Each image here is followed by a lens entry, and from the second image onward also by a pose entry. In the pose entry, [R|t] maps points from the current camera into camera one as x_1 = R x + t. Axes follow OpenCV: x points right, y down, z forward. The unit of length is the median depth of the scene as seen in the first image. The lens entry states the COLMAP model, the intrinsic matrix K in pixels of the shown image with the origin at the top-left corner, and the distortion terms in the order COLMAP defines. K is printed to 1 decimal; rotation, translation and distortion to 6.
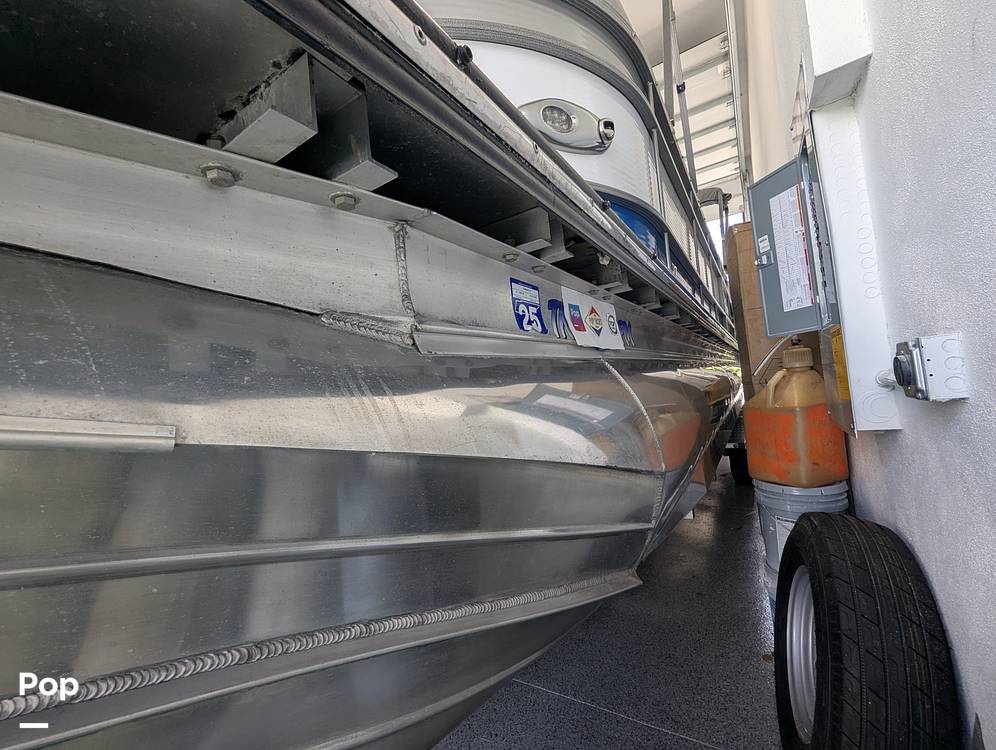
lens RADIAL K [[419.7, 0, 497.5], [0, 419.7, 380.6], [0, 0, 1]] dist [0.009128, -0.003332]
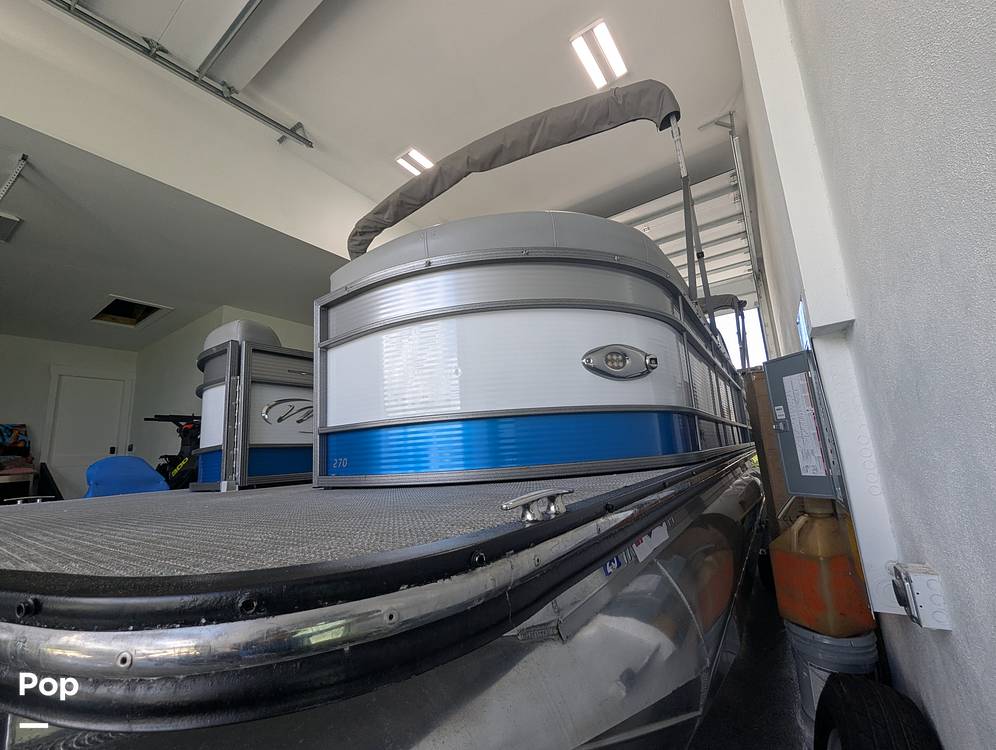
lens RADIAL K [[419.7, 0, 496.3], [0, 419.7, 374.2], [0, 0, 1]] dist [0.009128, -0.003332]
pose [[0.998327, 0.039577, -0.042152, -0.098884], [-0.045748, 0.986496, -0.157268, -0.192560], [0.035359, 0.158934, 0.986656, -0.180169]]
